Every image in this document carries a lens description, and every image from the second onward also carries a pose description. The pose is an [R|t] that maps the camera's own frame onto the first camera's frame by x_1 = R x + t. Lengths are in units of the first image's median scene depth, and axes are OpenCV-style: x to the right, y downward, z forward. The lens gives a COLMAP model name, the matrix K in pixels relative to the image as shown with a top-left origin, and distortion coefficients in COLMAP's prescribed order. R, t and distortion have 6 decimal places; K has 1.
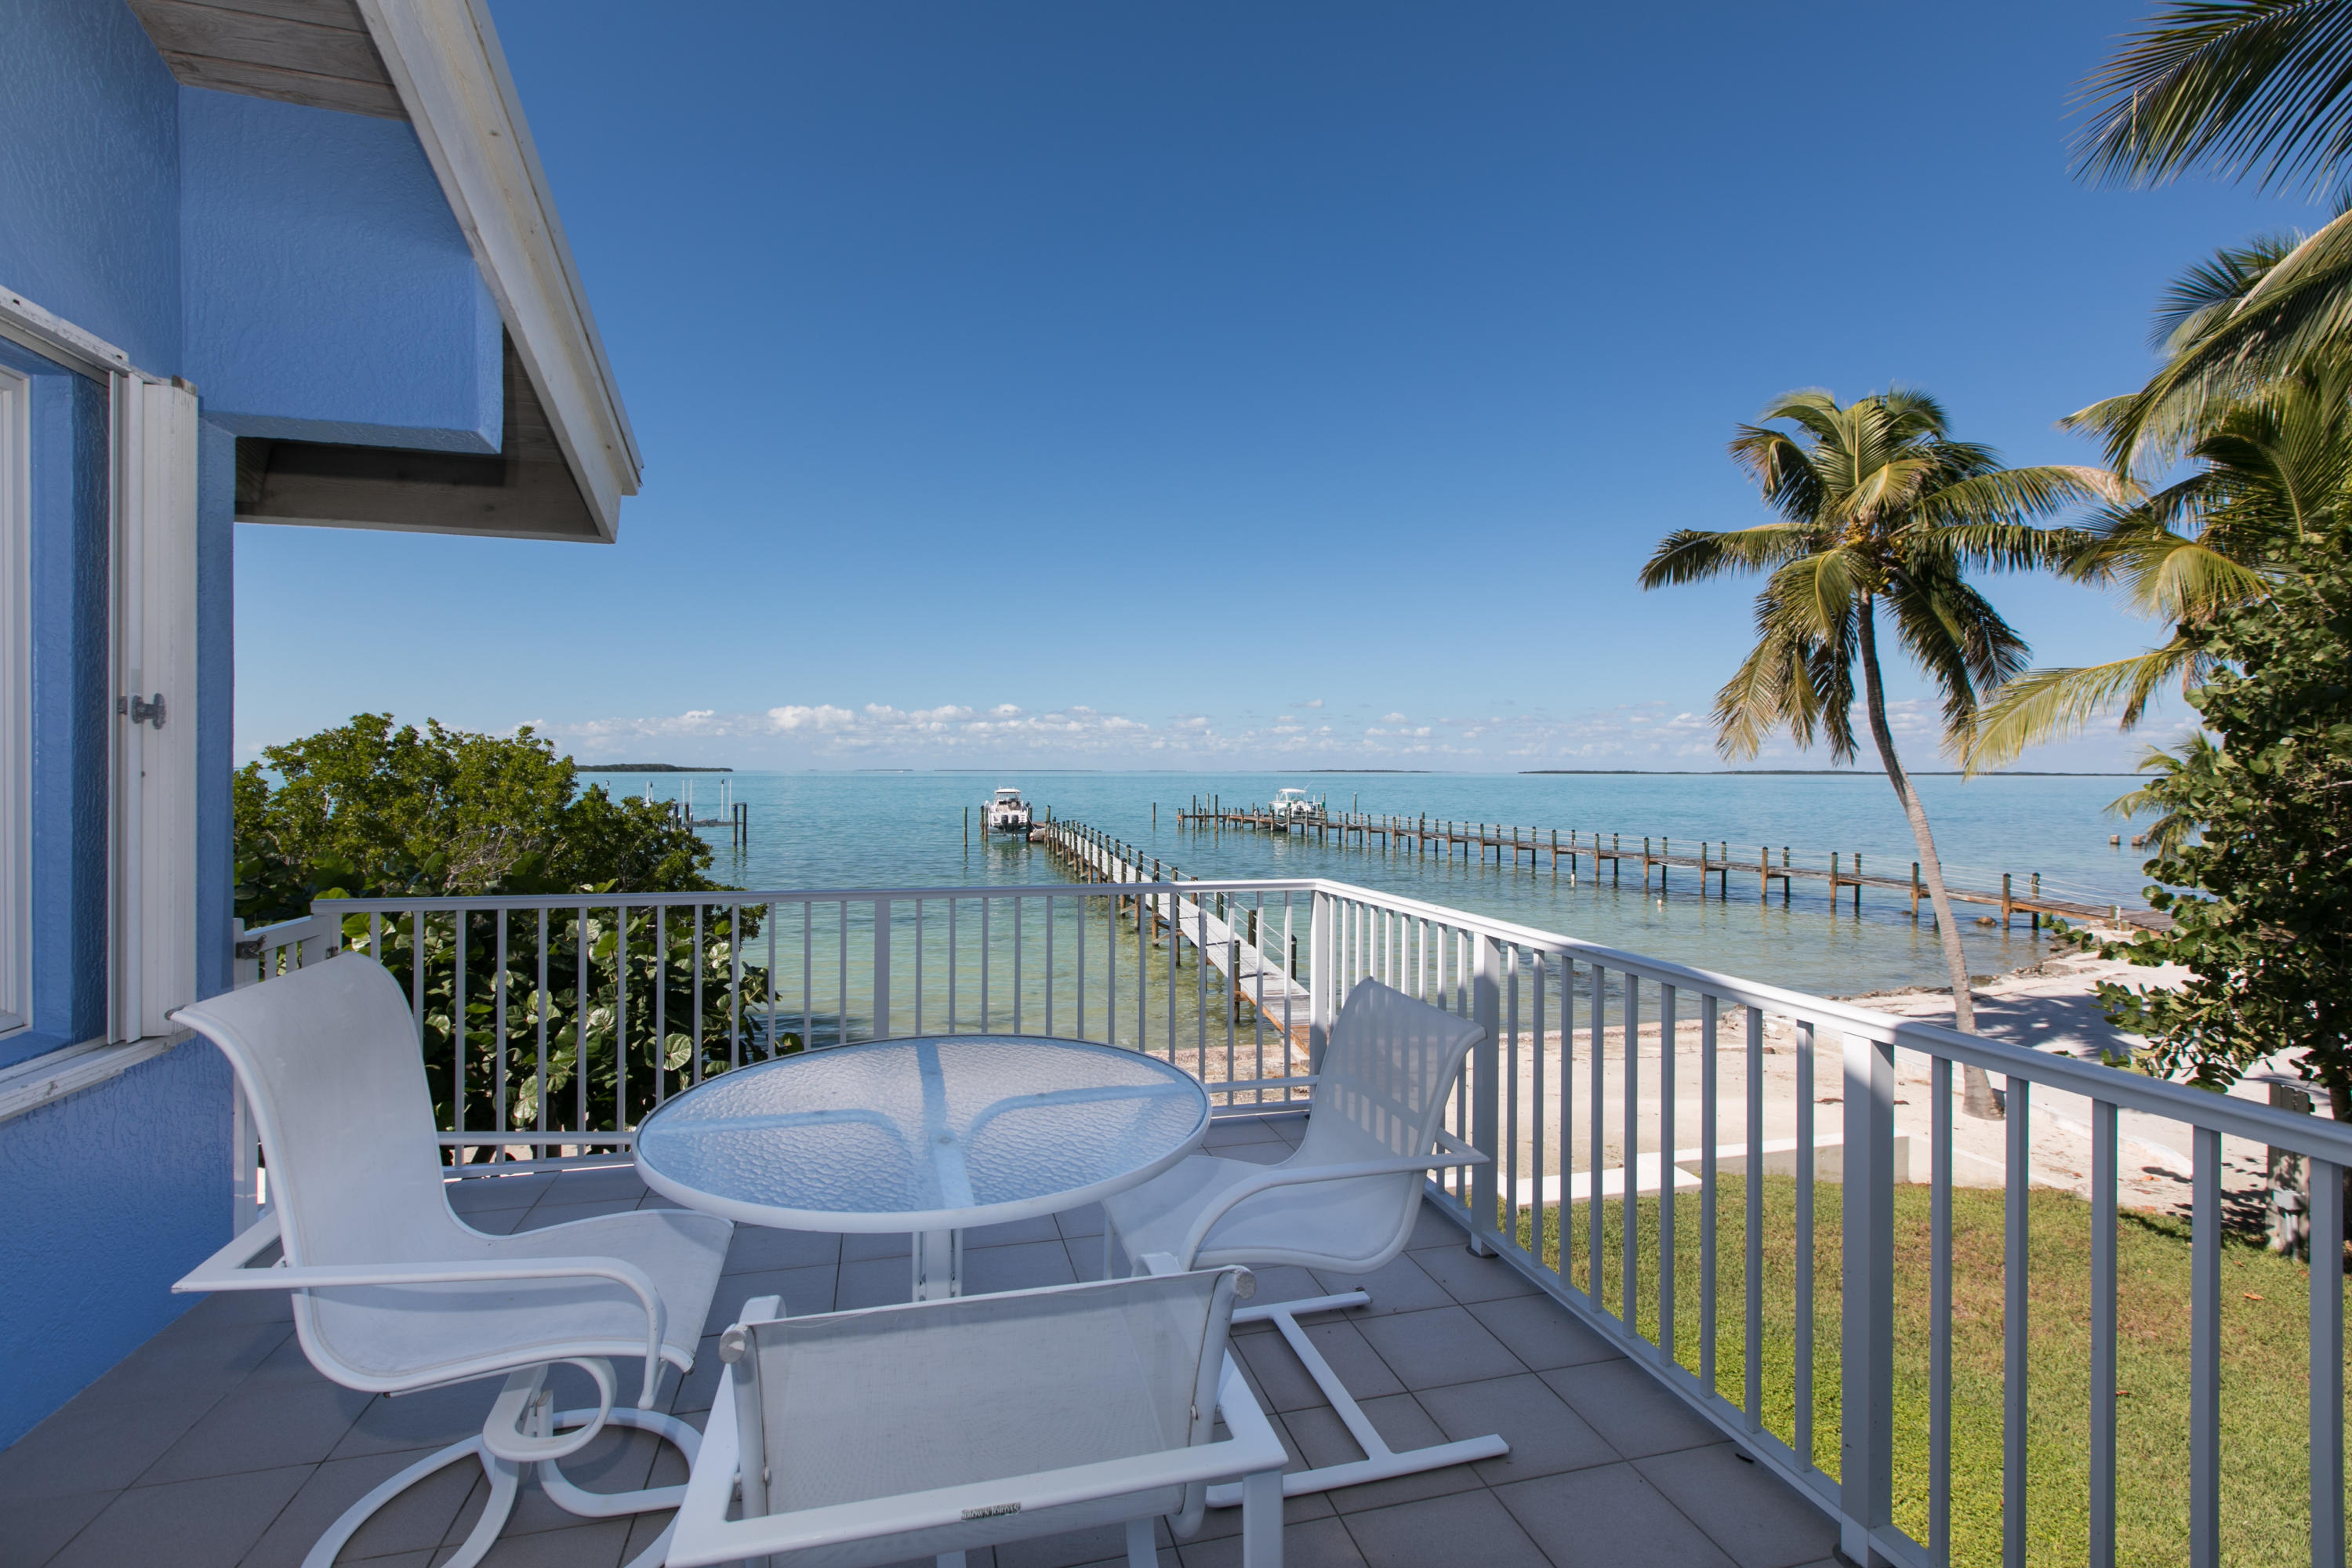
lens RADIAL K [[1086.4, 0, 1176.0], [0, 1086.4, 784.0], [0, 0, 1]] dist [0.002827, 0.000412]
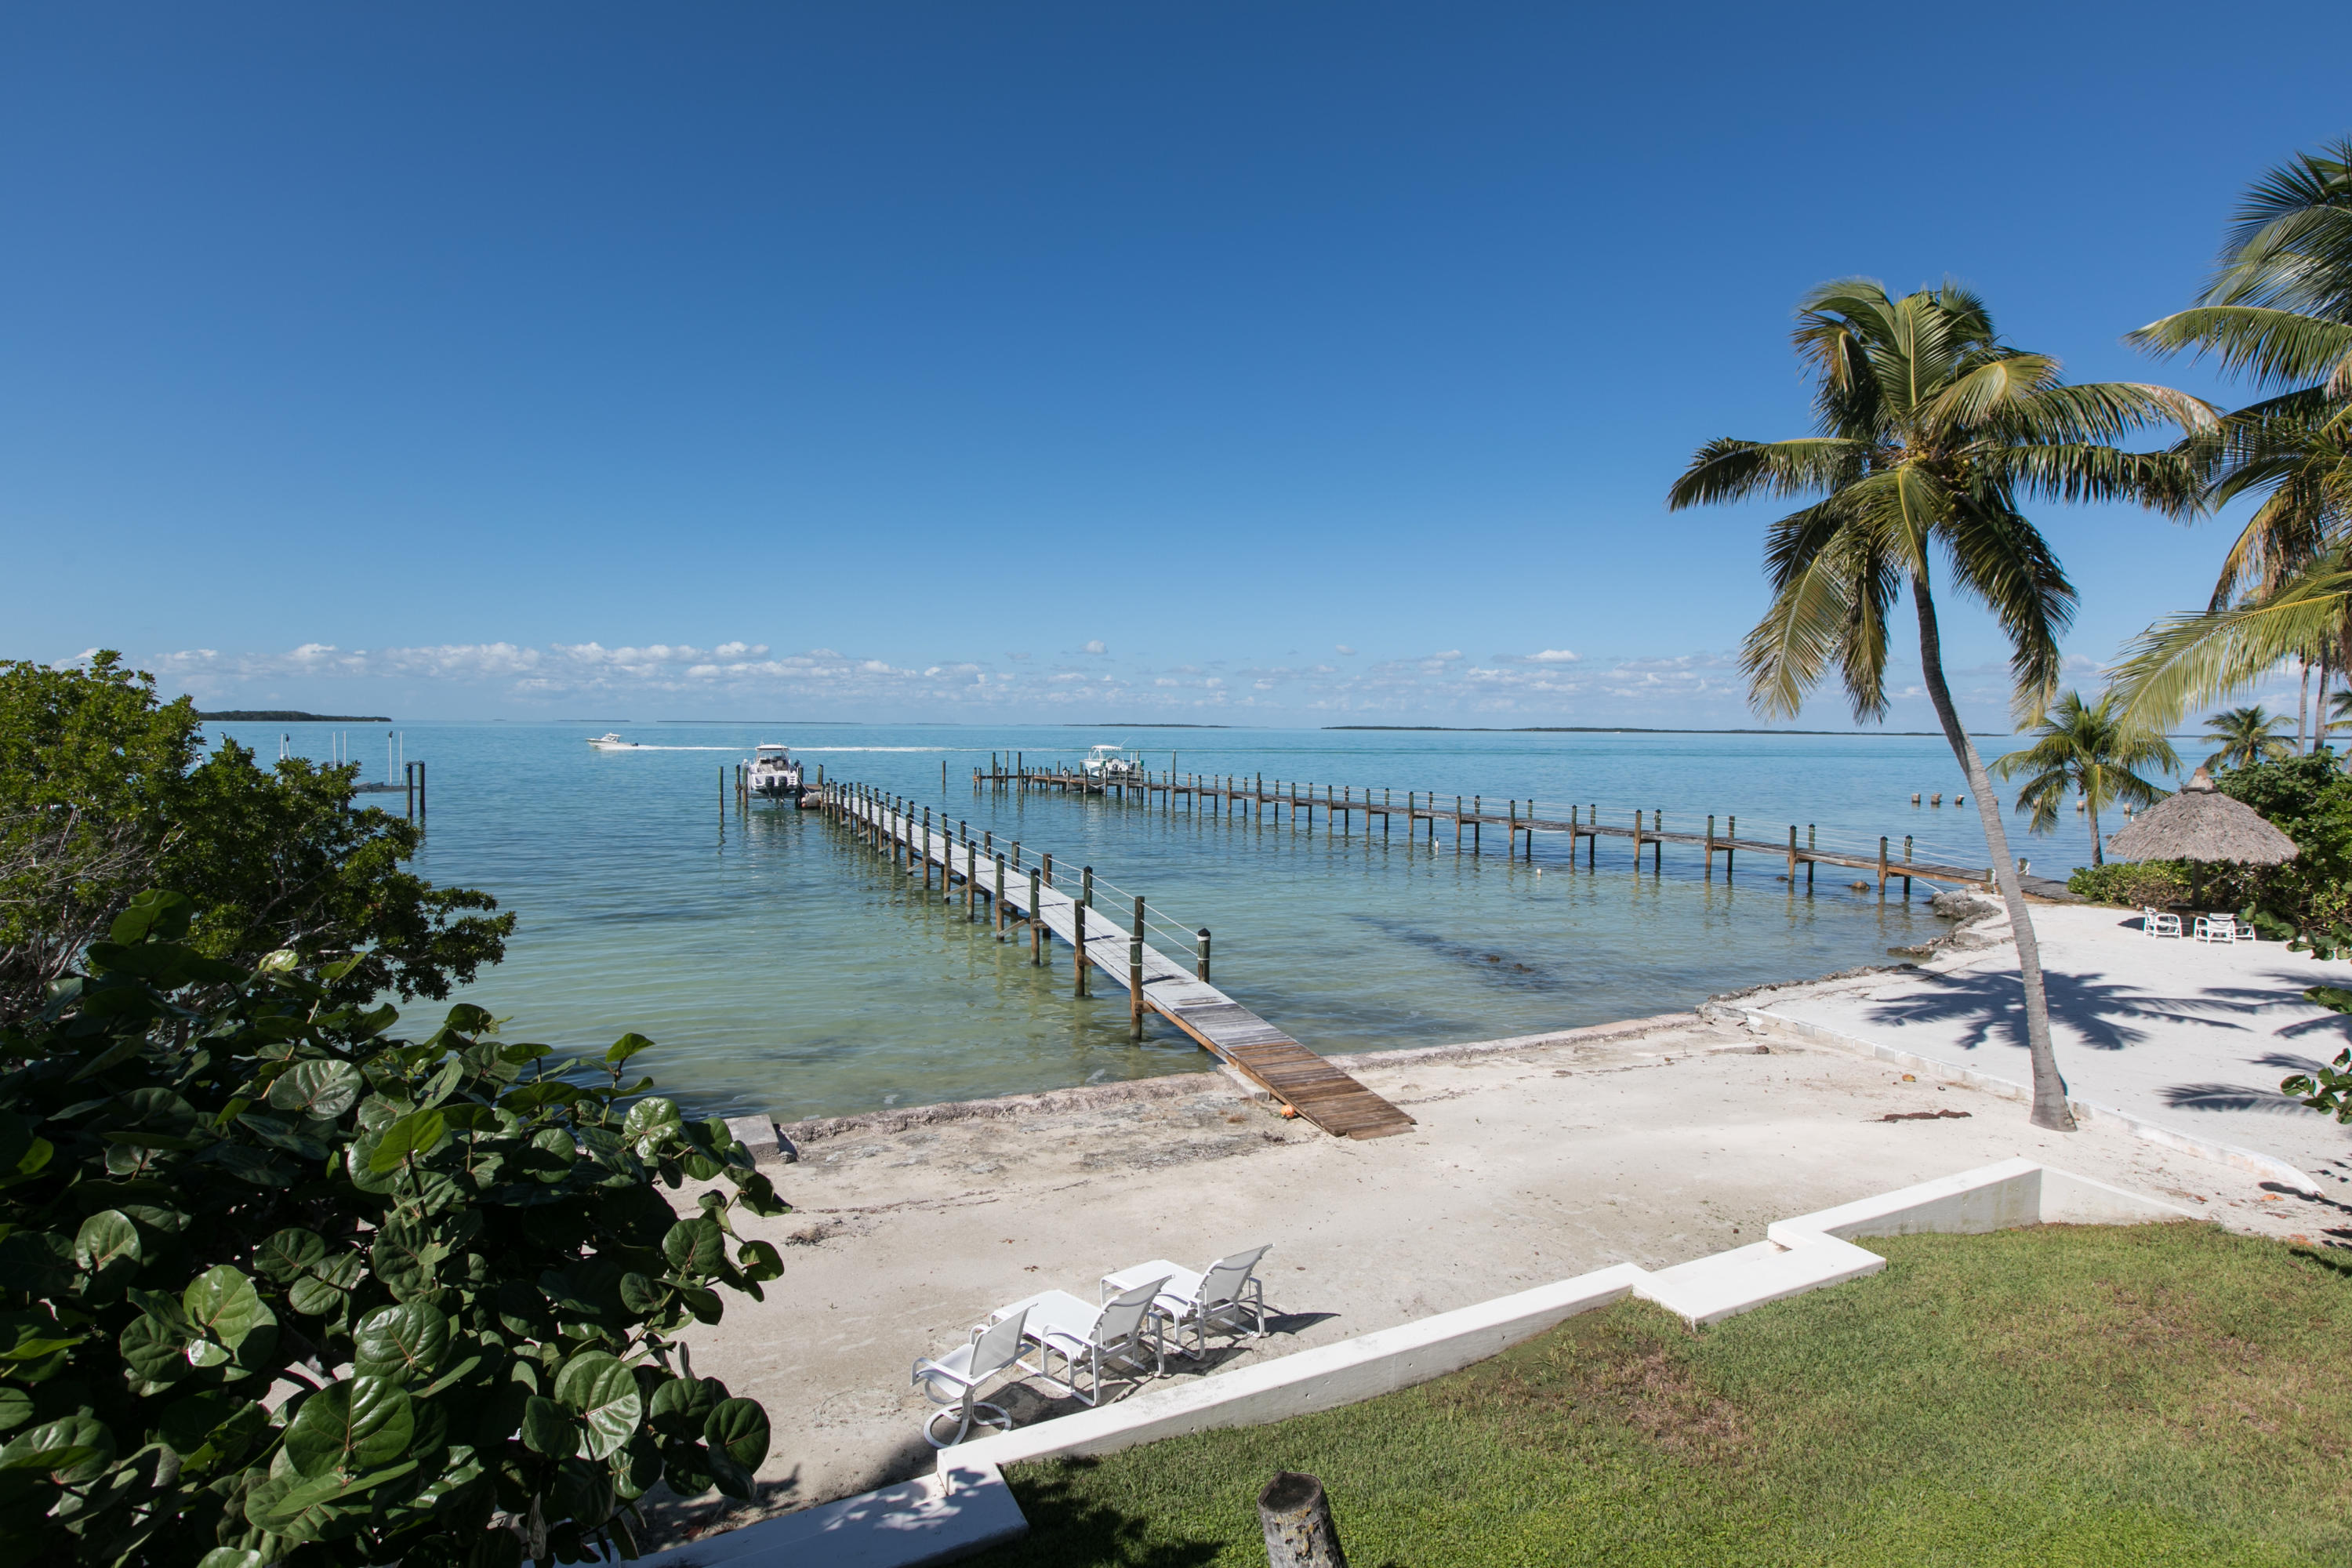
lens RADIAL K [[1191.9, 0, 1176.0], [0, 1191.9, 784.0], [0, 0, 1]] dist [-0.001882, -0.001501]
pose [[0.979871, -0.003420, 0.199604, -0.079719], [-0.004158, 0.999287, 0.037531, -0.001806], [-0.199590, -0.037606, 0.979158, 0.122100]]
